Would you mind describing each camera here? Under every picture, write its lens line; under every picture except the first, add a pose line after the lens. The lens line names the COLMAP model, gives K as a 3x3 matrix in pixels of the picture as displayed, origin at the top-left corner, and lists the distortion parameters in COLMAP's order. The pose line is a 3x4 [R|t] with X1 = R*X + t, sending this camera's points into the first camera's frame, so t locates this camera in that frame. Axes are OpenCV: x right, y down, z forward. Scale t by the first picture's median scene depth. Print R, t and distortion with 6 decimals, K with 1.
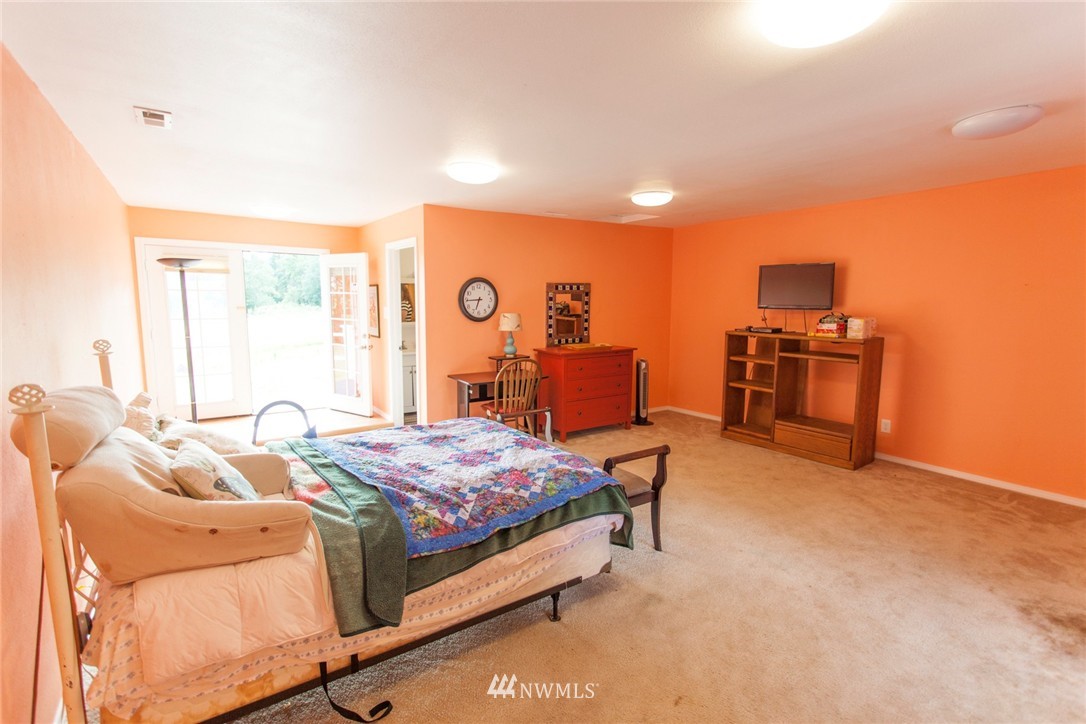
lens RADIAL K [[505.1, 0, 543.0], [0, 505.1, 362.0], [0, 0, 1]] dist [-0.020679, -0.000079]
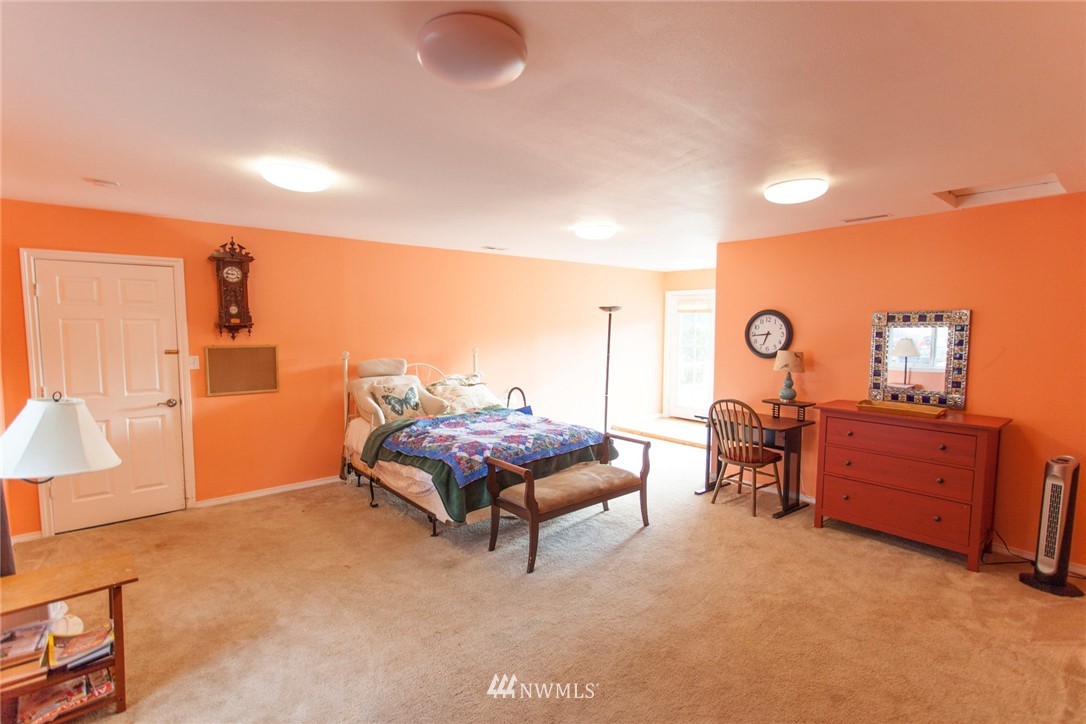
lens RADIAL K [[505.1, 0, 543.0], [0, 505.1, 362.0], [0, 0, 1]] dist [-0.020679, -0.000079]
pose [[0.108657, 0.058631, -0.992349, 0.732739], [-0.139454, 0.989287, 0.043181, -0.057675], [0.984249, 0.133695, 0.115669, 0.511721]]
